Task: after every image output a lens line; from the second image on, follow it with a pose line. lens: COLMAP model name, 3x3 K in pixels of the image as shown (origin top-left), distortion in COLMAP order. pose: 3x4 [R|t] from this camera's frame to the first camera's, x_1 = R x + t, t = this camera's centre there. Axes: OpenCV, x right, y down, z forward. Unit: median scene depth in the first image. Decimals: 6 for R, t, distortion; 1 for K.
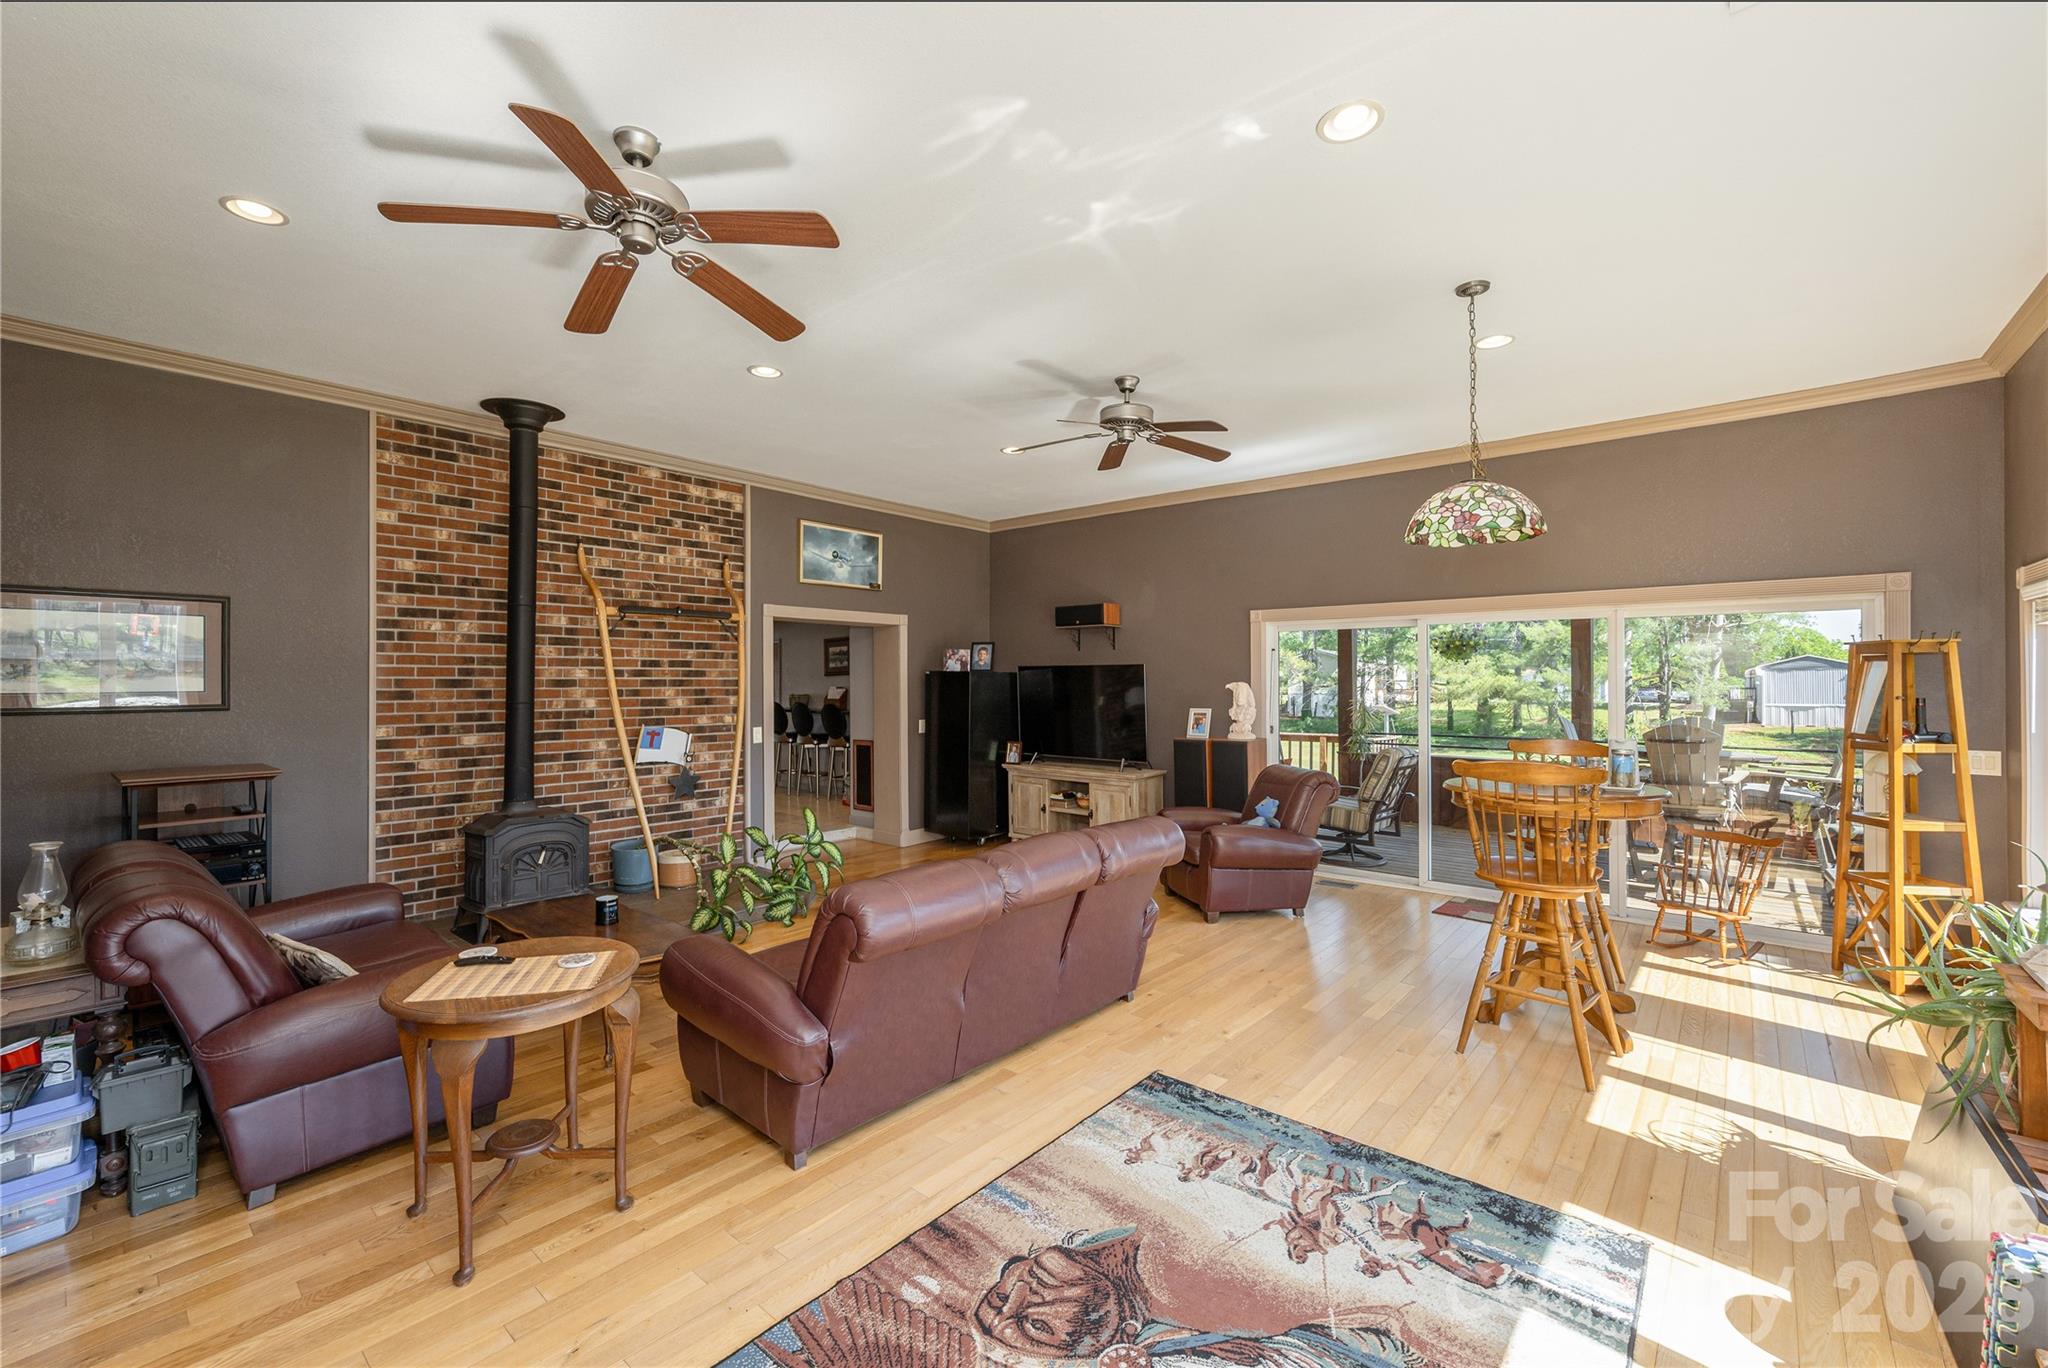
lens RADIAL K [[845.3, 0, 1018.8], [0, 845.3, 672.9], [0, 0, 1]] dist [0.005847, 0.001041]
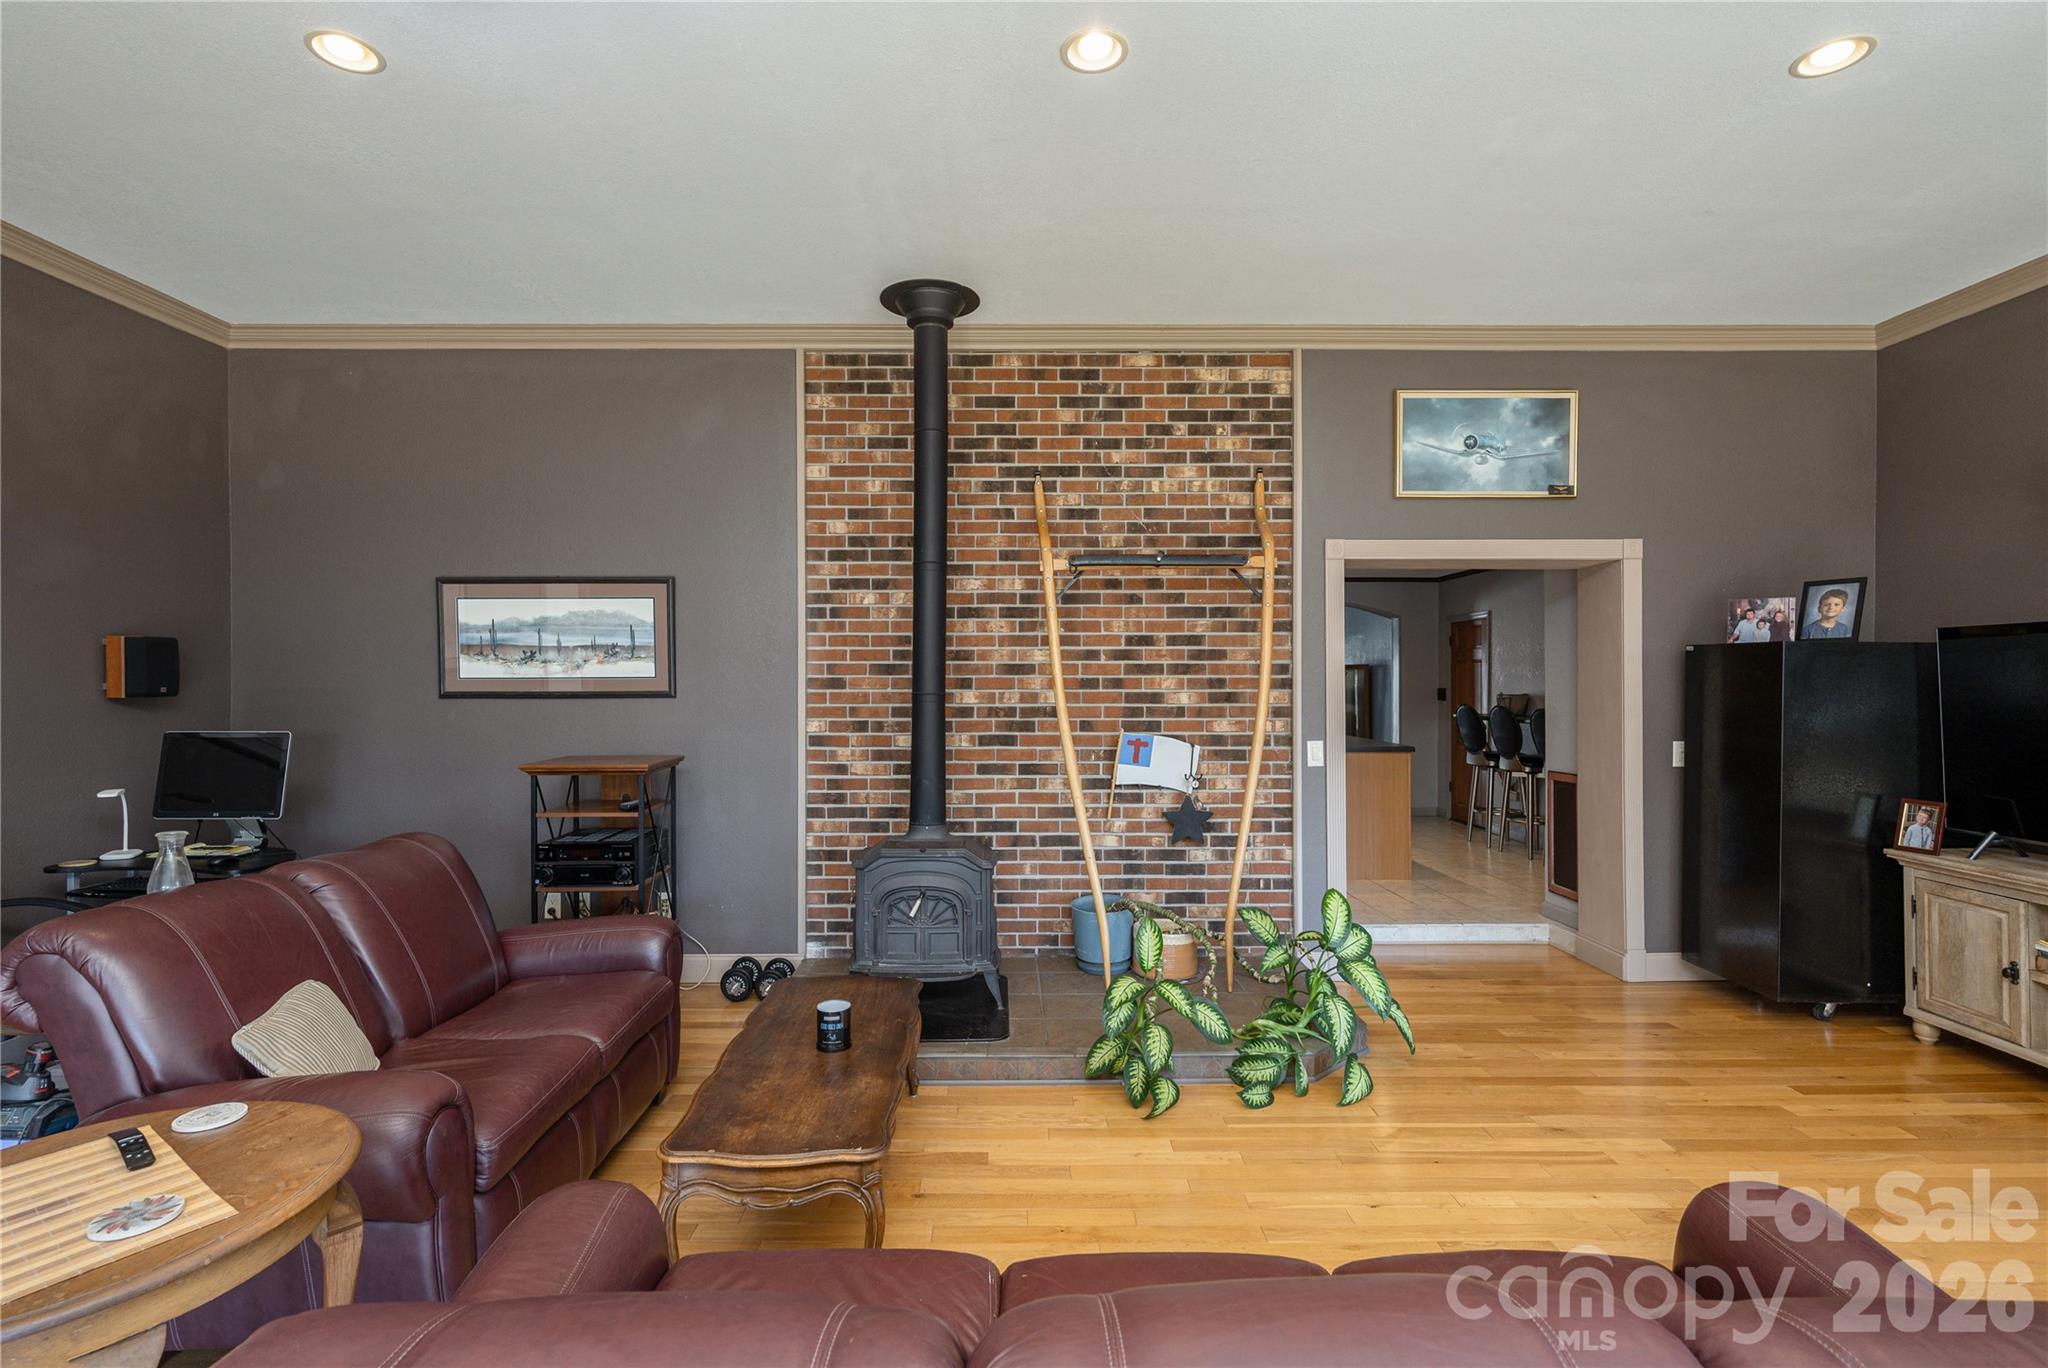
lens RADIAL K [[960.8, 0, 1009.0], [0, 960.8, 684.1], [0, 0, 1]] dist [0.005299, -0.002000]
pose [[0.650481, 0.001319, -0.759521, 0.088291], [0.008773, 0.999919, 0.009250, 0.016573], [0.759472, -0.012680, 0.650416, 0.428484]]
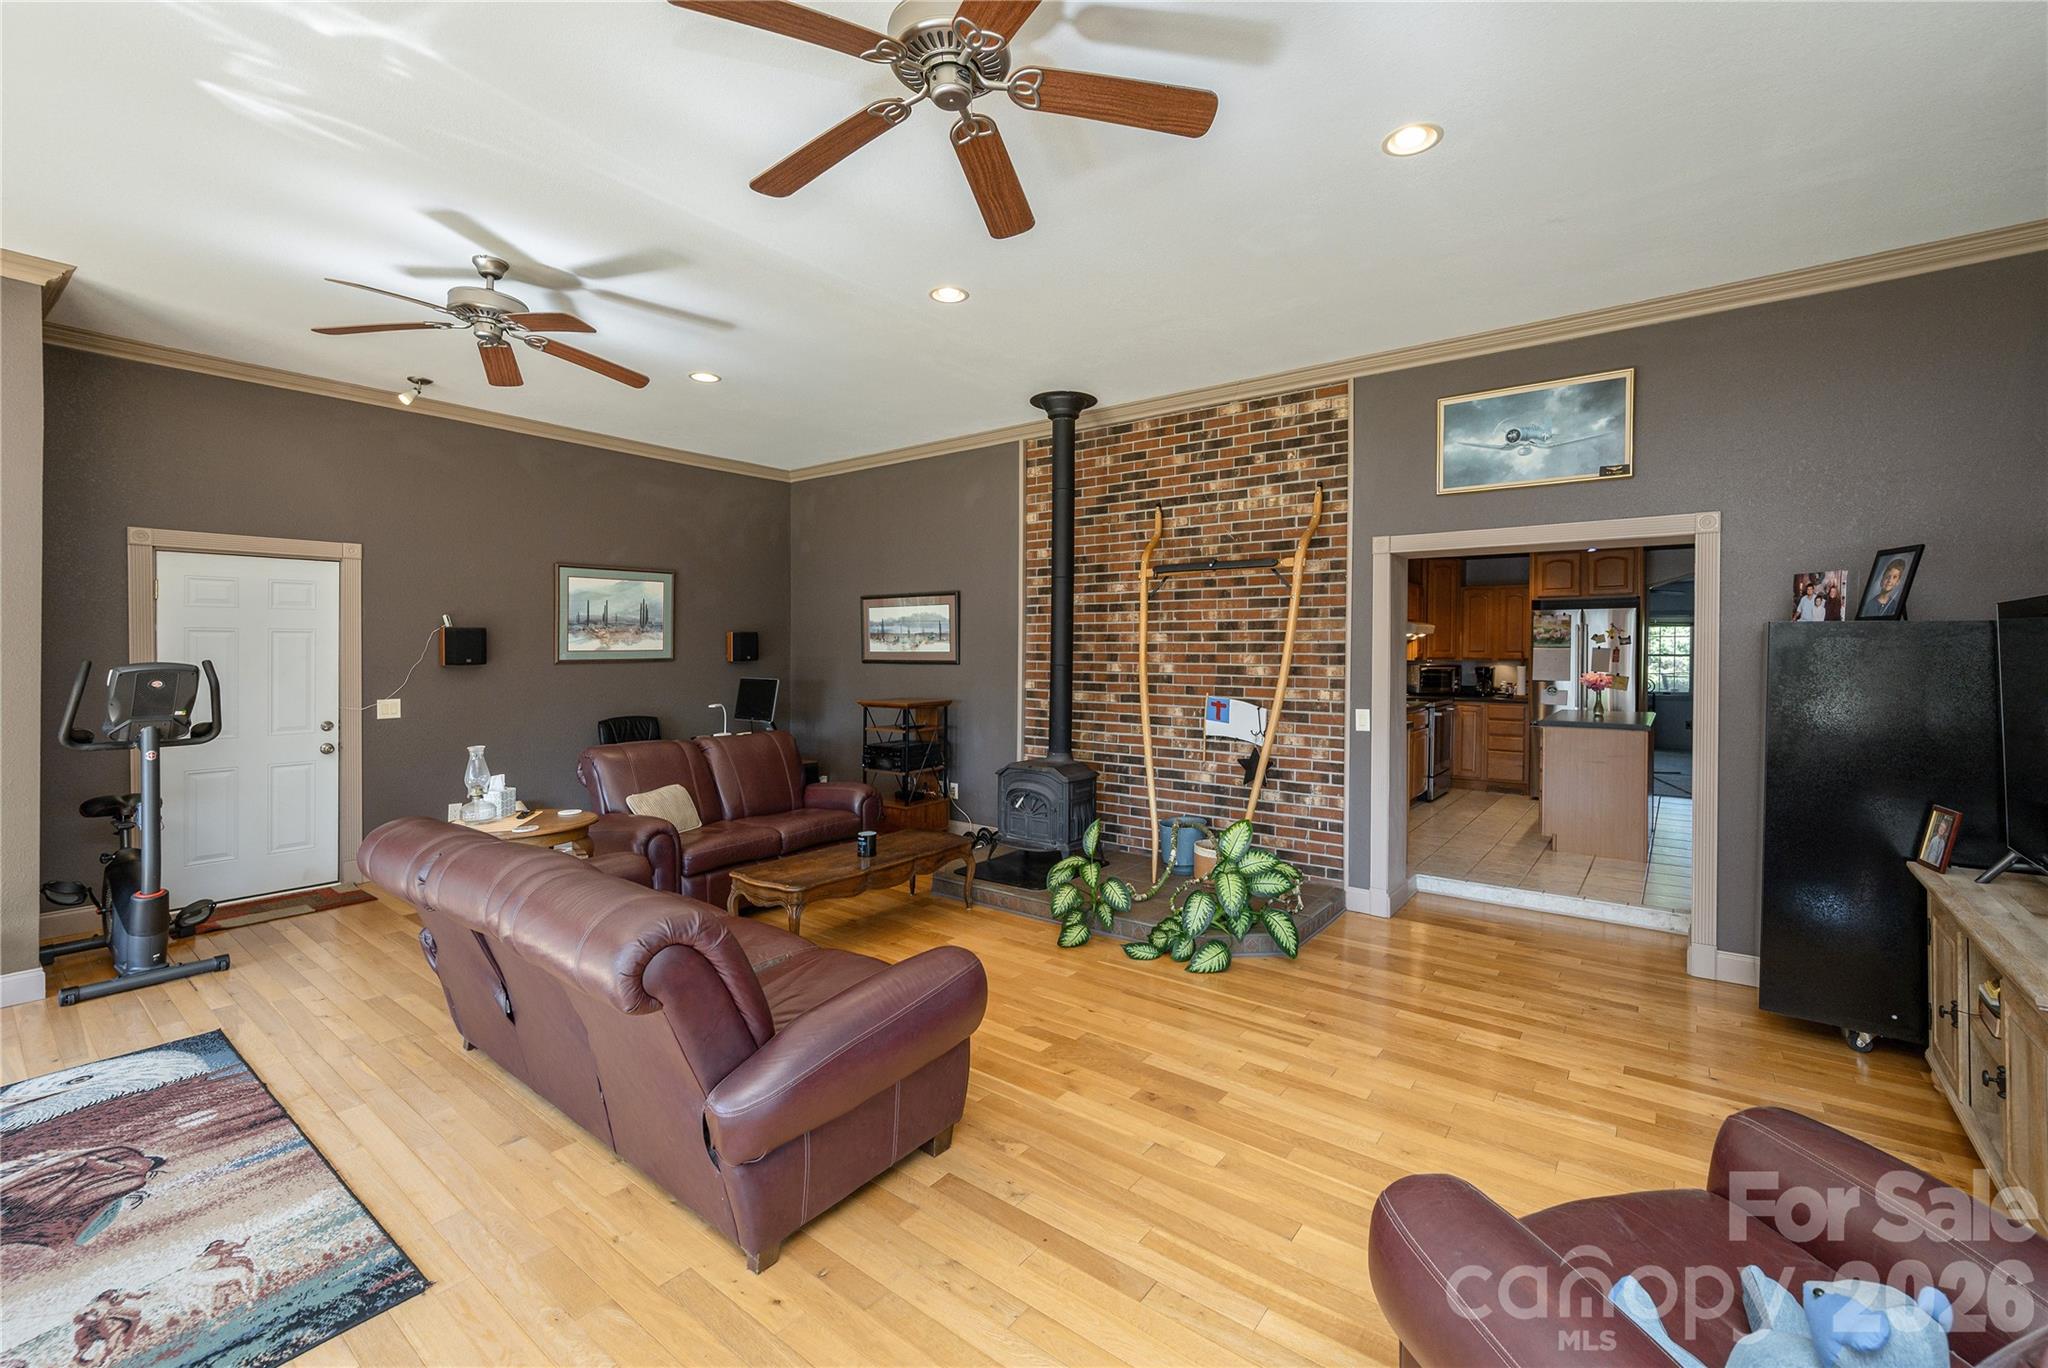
lens RADIAL K [[845.3, 0, 1075.5], [0, 845.3, 654.5], [0, 0, 1]] dist [0.005847, 0.001041]
pose [[0.076236, 0.005229, -0.997076, 0.449378], [0.005619, 0.999968, 0.005673, 0.013498], [0.997074, -0.006035, 0.076204, 0.797940]]
